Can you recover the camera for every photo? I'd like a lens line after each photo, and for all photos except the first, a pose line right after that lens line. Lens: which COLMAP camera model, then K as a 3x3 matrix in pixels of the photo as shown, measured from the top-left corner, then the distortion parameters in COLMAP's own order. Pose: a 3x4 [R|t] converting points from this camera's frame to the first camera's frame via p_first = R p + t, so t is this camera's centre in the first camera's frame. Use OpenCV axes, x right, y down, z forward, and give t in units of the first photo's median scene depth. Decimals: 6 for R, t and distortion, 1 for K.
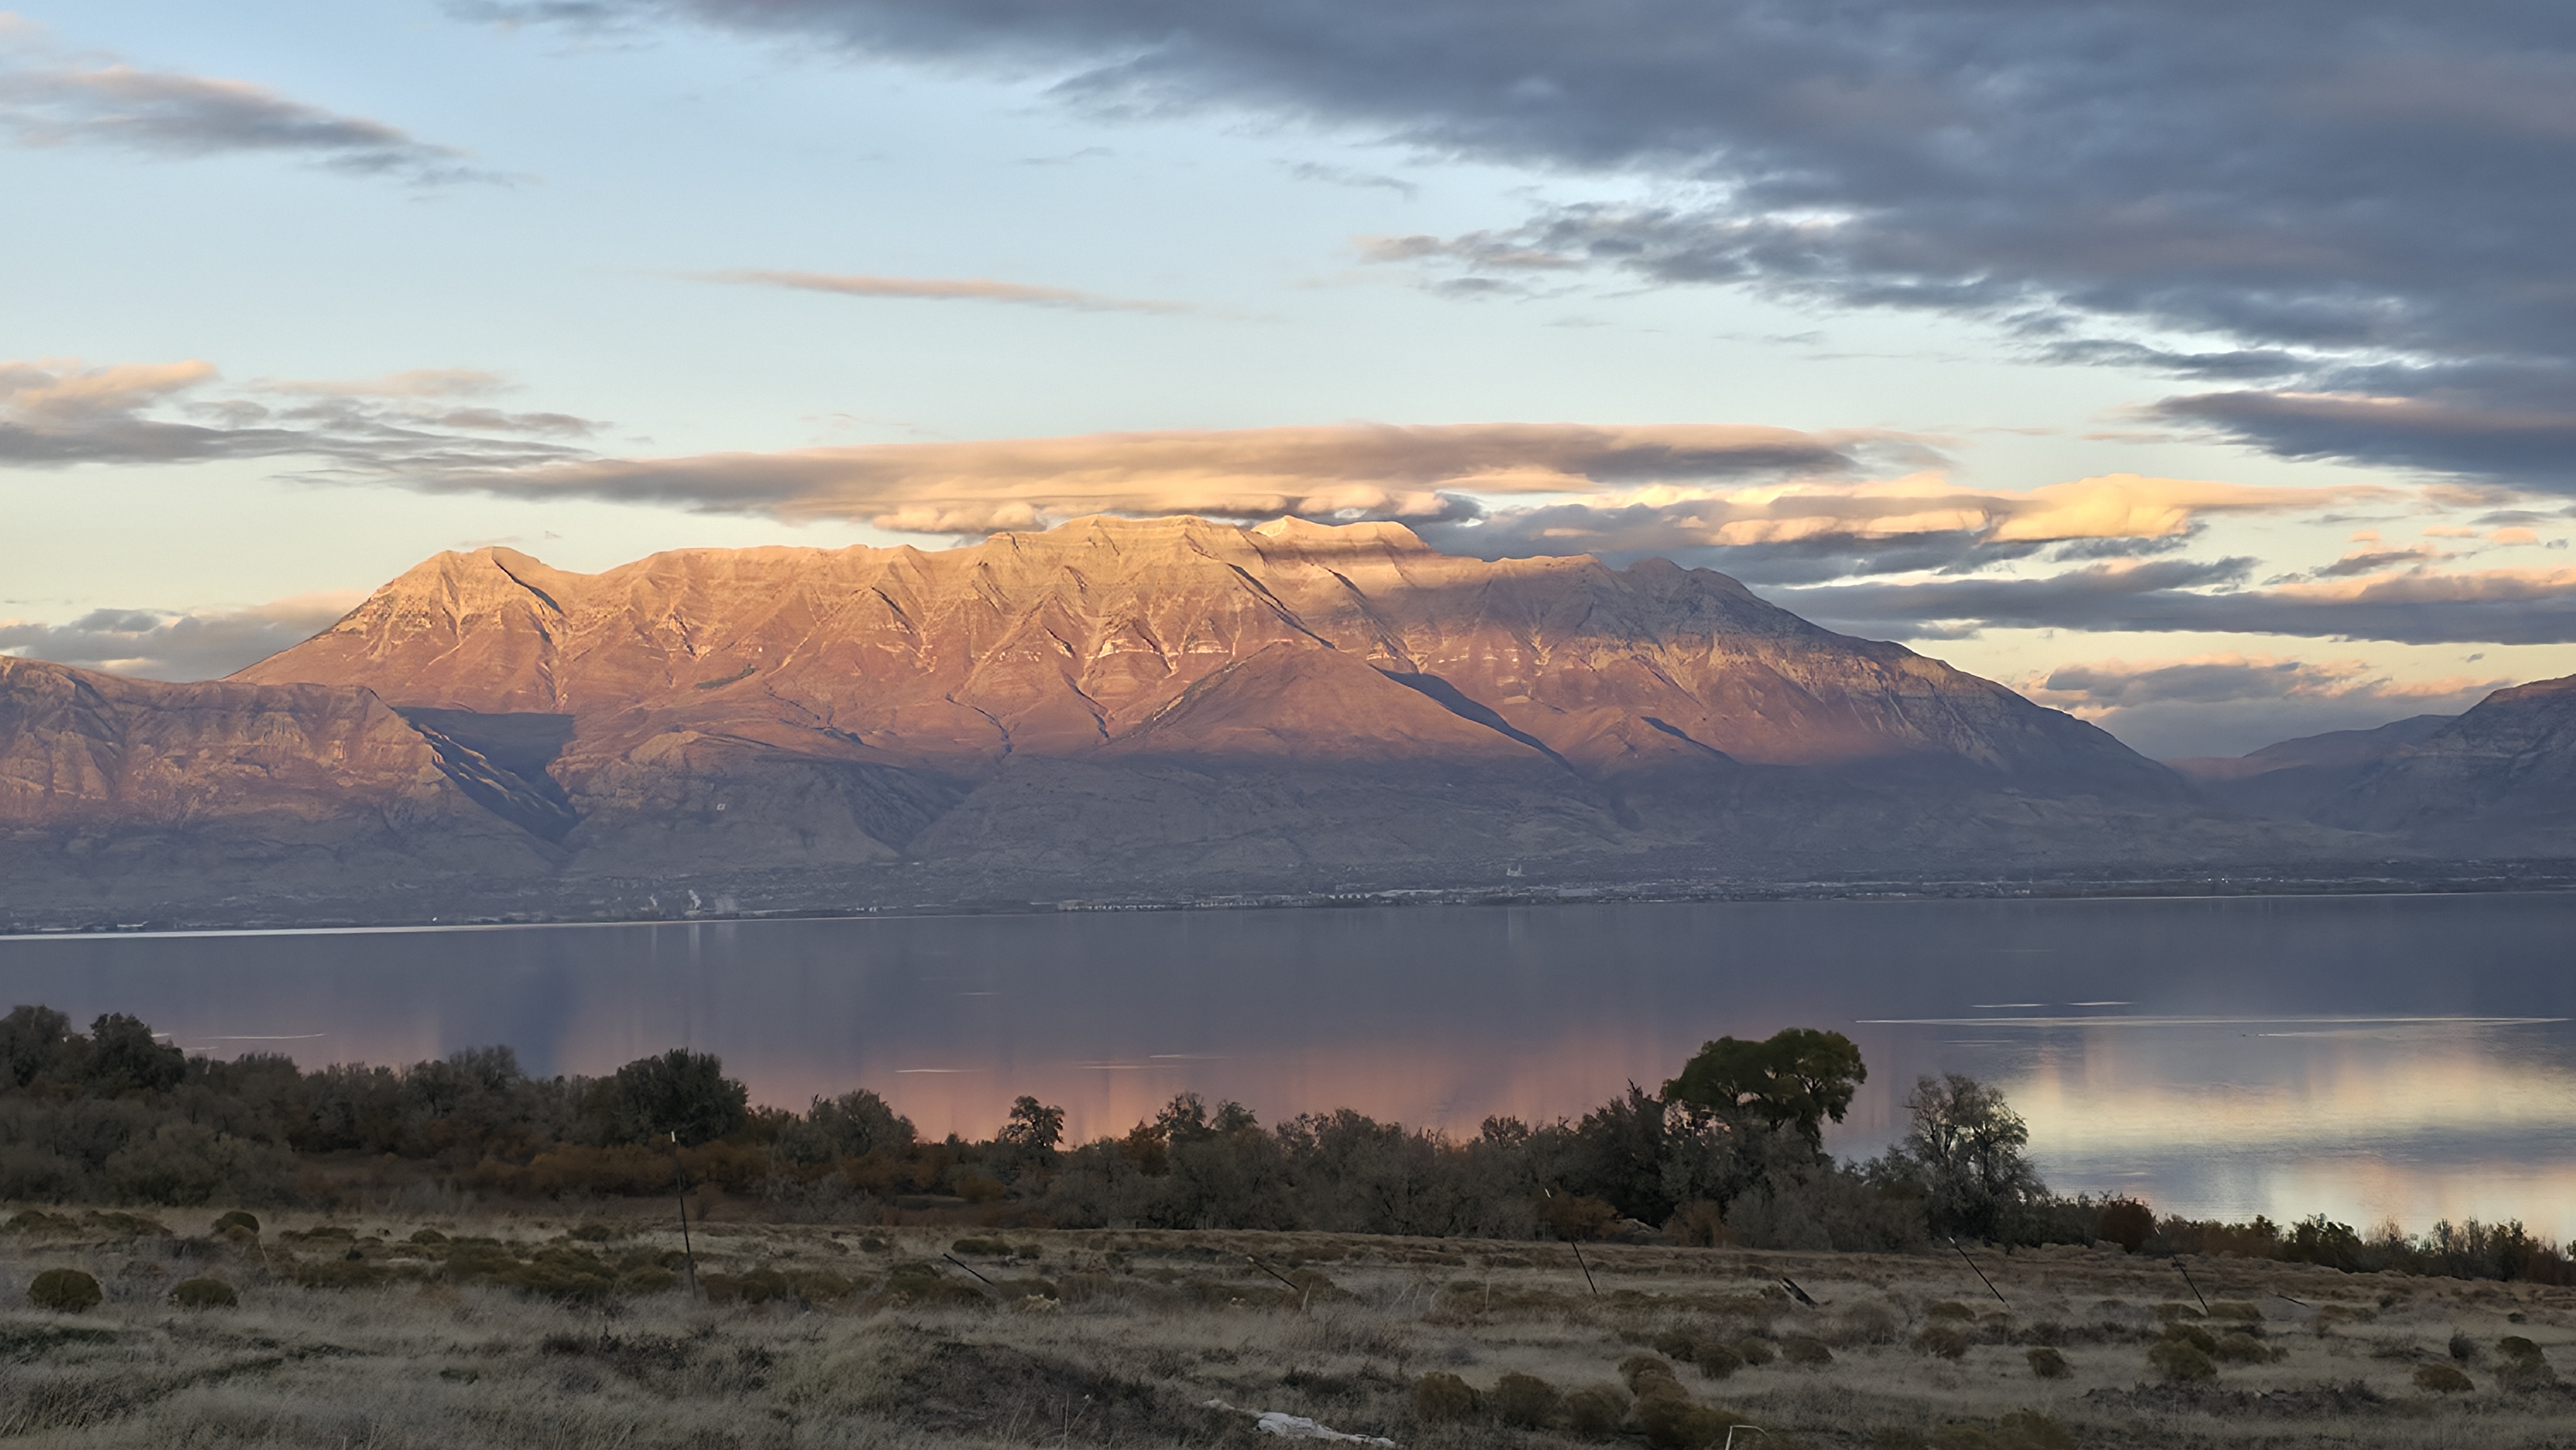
lens RADIAL K [[4670.6, 0, 1301.2], [0, 4670.6, 703.7], [0, 0, 1]] dist [0.225084, 0.000000]
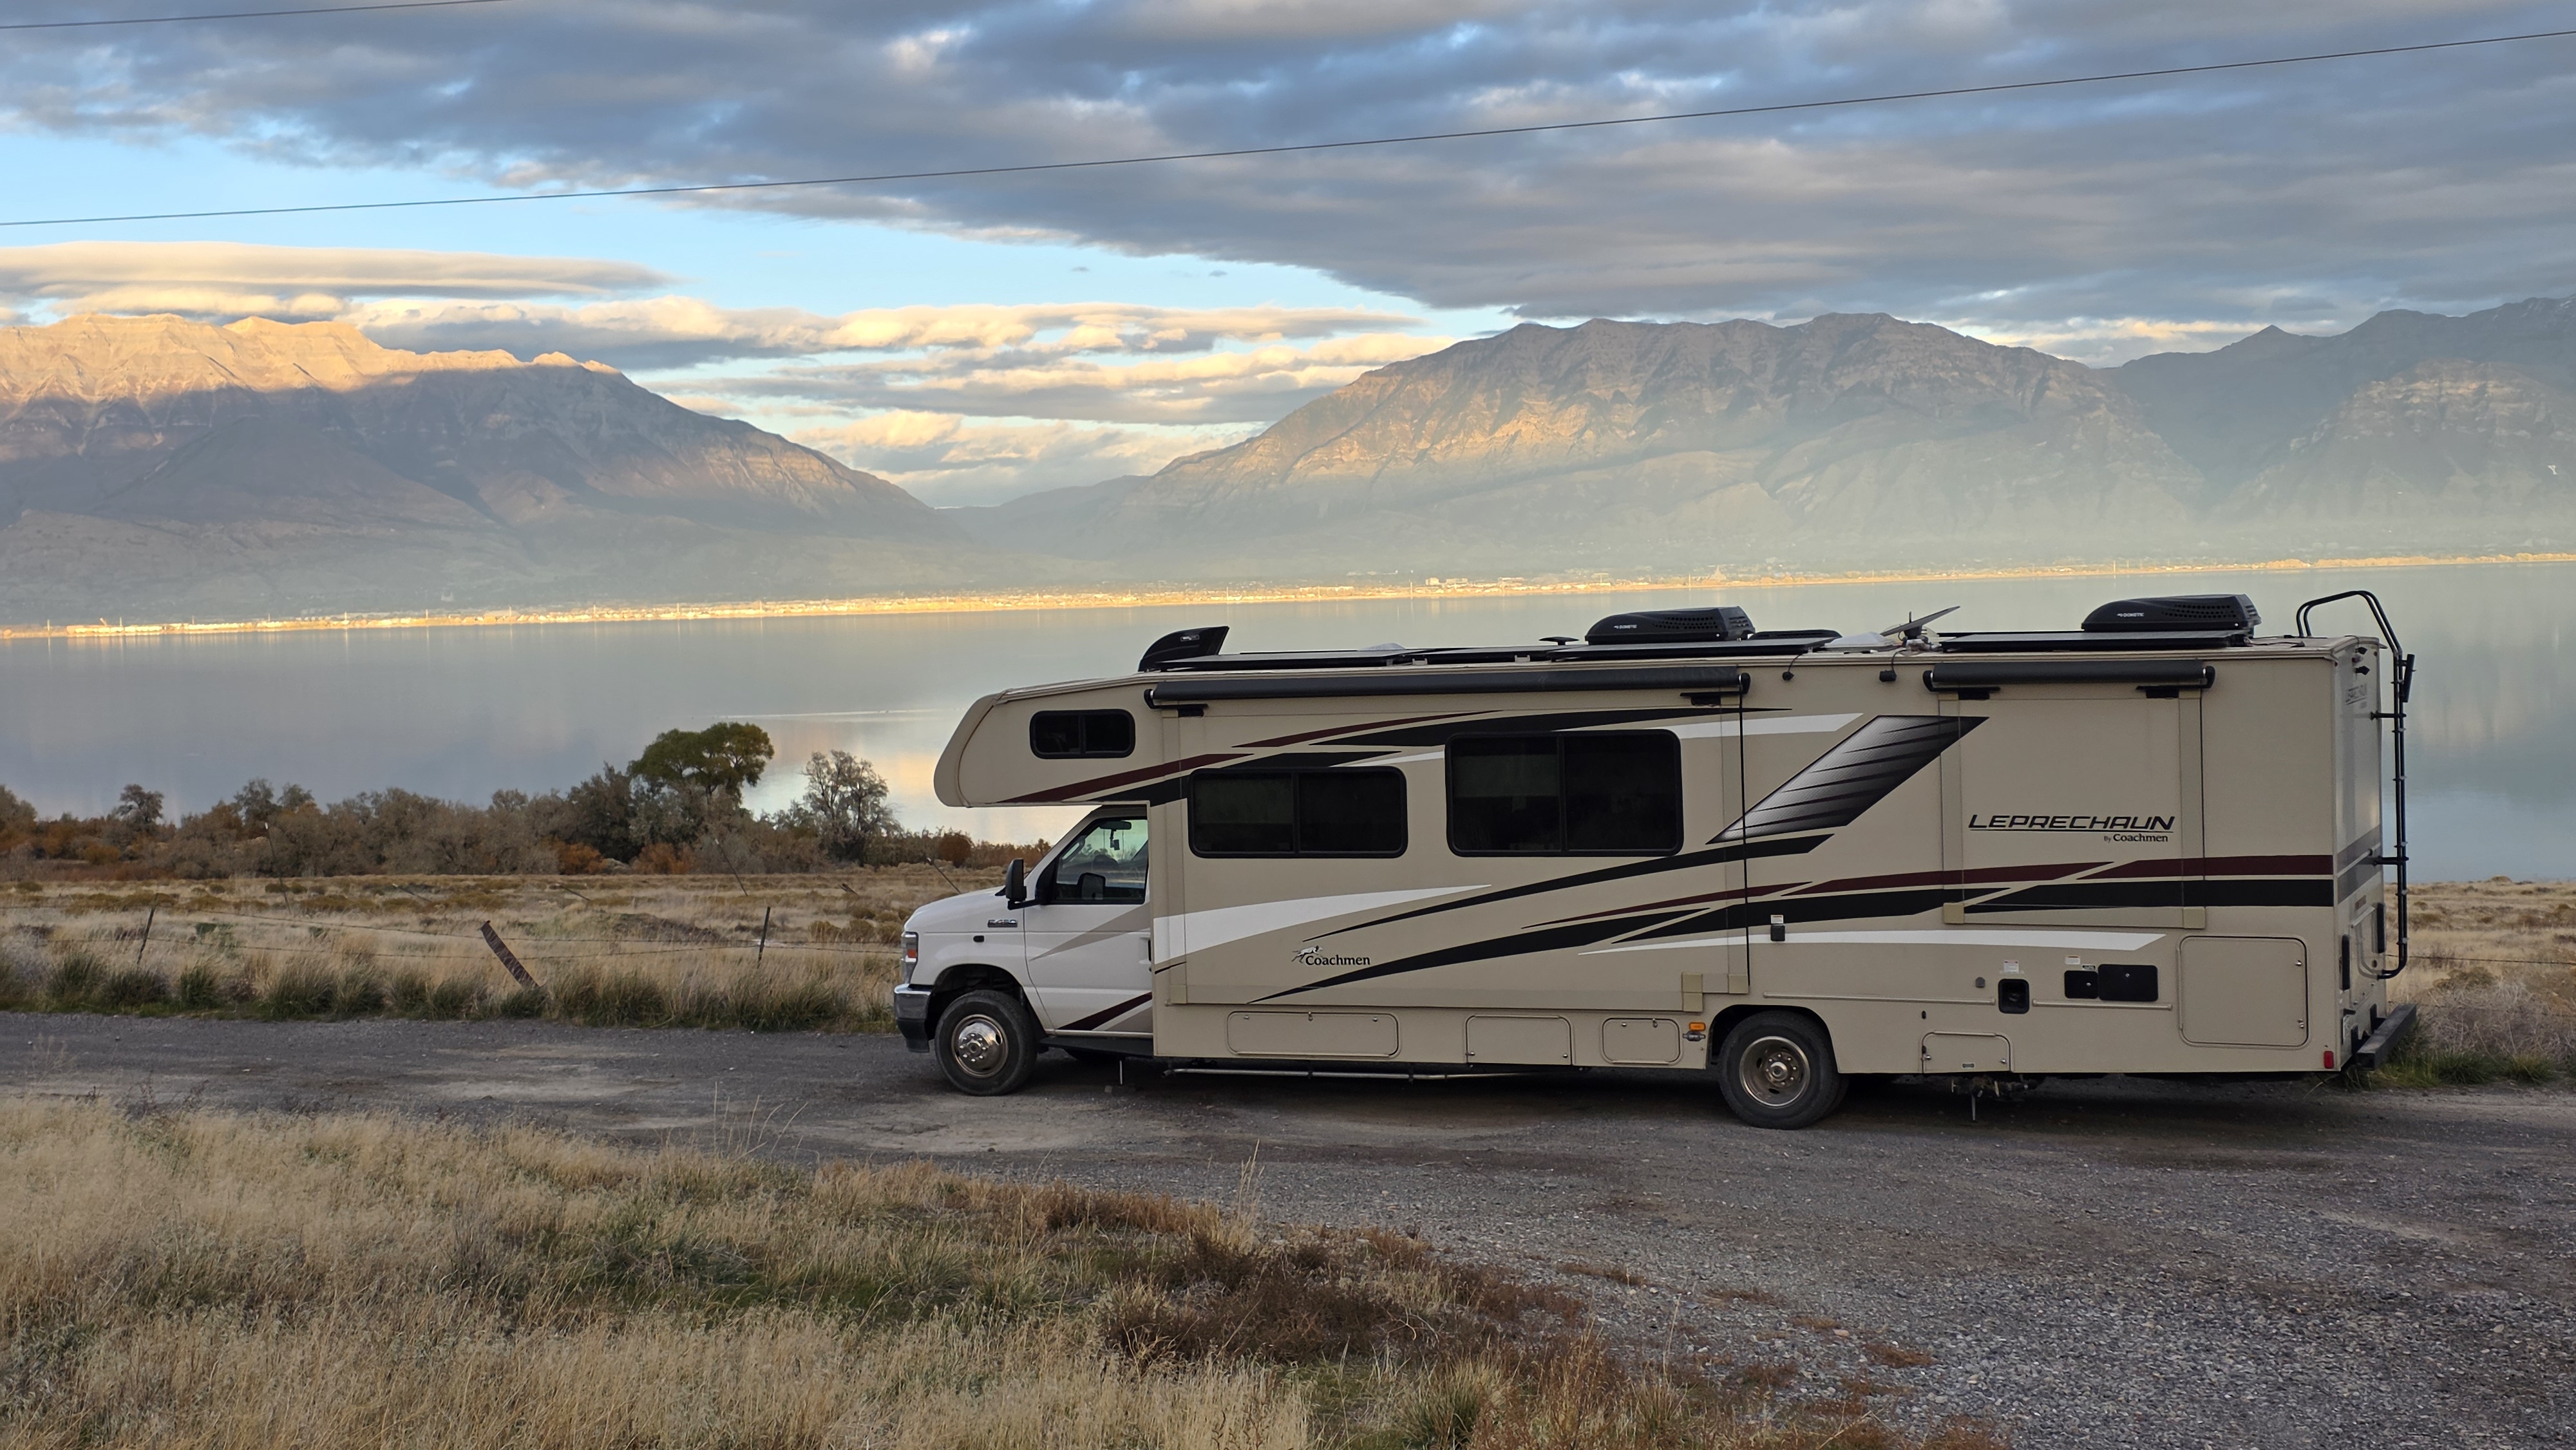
lens RADIAL K [[3605.6, 0, 1274.7], [0, 3605.6, 714.9], [0, 0, 1]] dist [0.277185, 0.000000]
pose [[0.962273, -0.020819, 0.271288, -0.033205], [0.001473, 0.997452, 0.071323, -0.011737], [-0.272081, -0.068233, 0.959852, -0.109997]]
